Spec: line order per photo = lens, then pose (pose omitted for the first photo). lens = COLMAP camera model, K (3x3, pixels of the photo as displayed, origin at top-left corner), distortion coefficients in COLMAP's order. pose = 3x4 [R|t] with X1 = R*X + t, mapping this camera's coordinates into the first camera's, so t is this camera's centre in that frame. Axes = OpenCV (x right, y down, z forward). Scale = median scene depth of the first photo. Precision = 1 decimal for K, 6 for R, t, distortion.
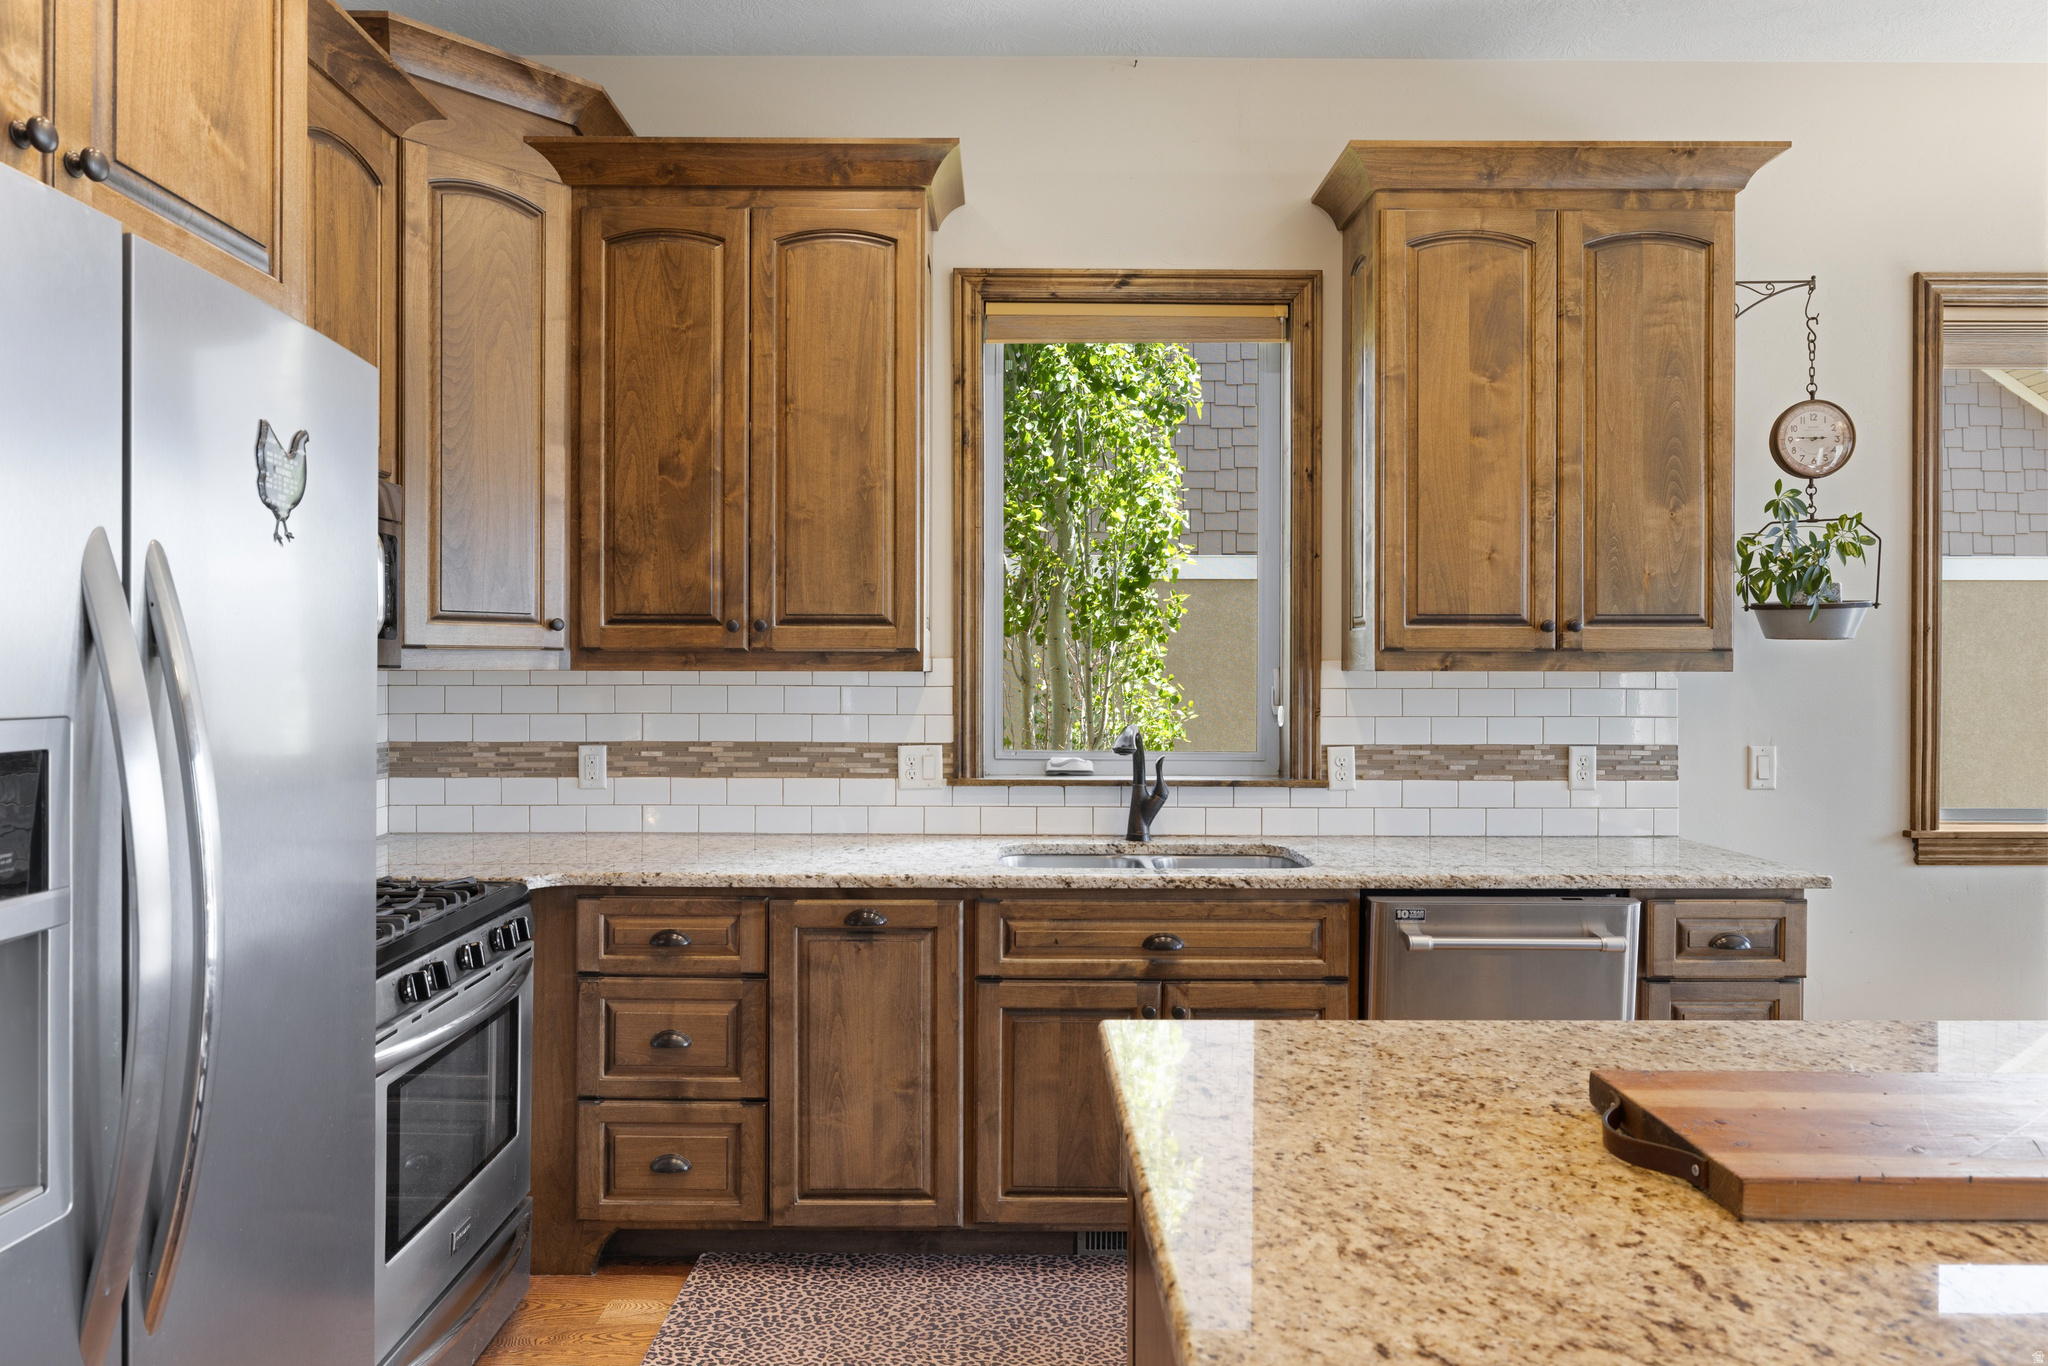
lens RADIAL K [[1257.8, 0, 1032.2], [0, 1257.8, 672.8], [0, 0, 1]] dist [-0.004401, 0.002721]
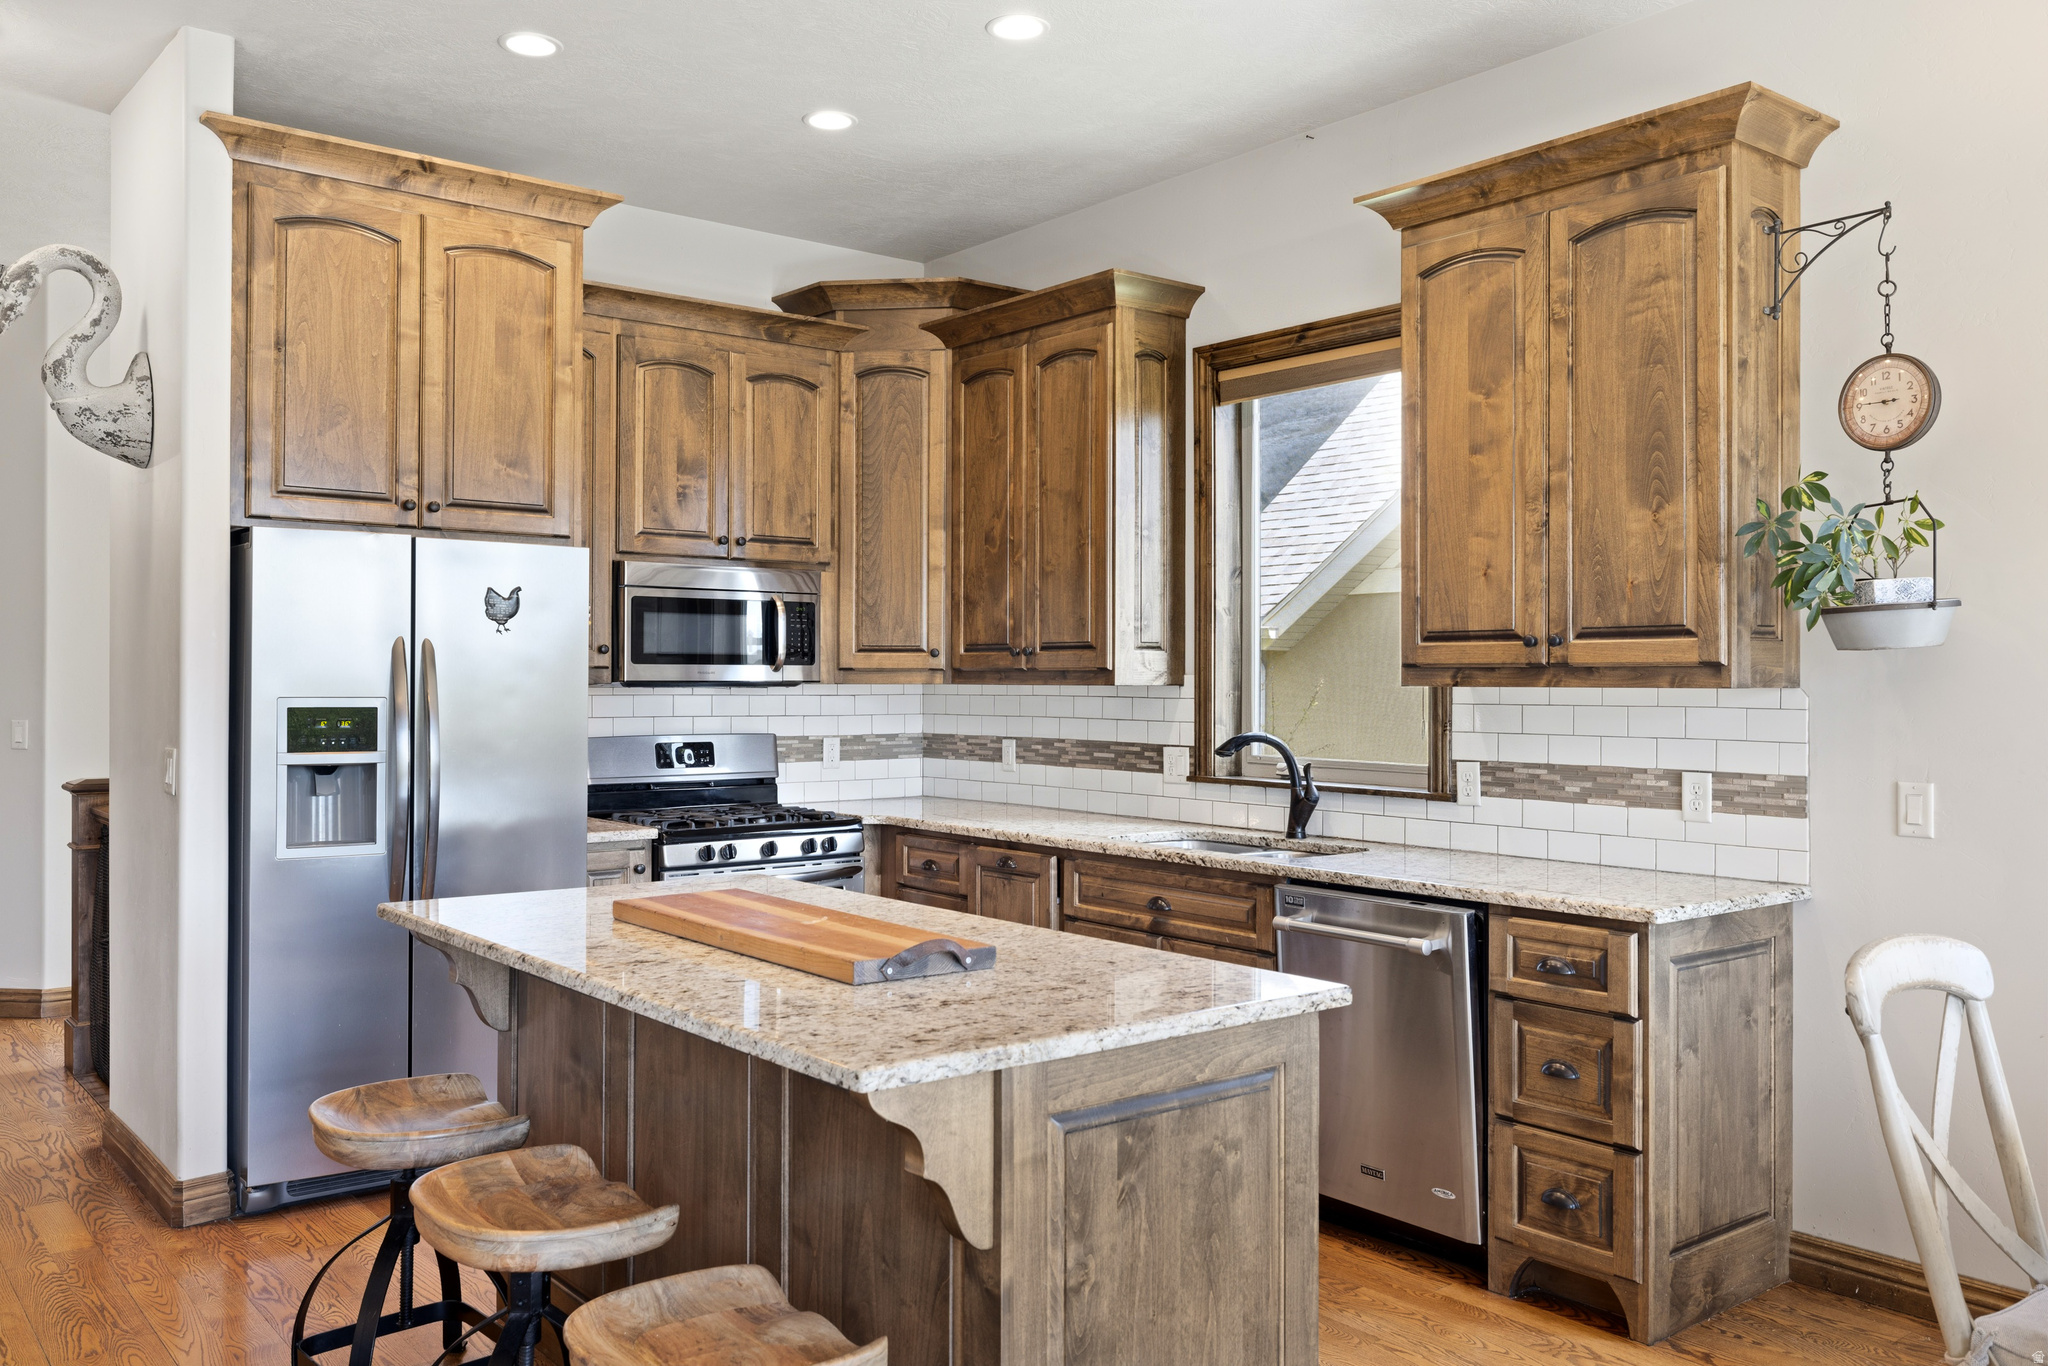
lens RADIAL K [[1642.8, 0, 1015.7], [0, 1642.8, 675.8], [0, 0, 1]] dist [0.001902, 0.004825]
pose [[0.615277, -0.001884, -0.788309, 1.164292], [-0.004435, 0.999973, -0.005852, -0.000877], [0.788299, 0.007097, 0.615252, -0.099814]]
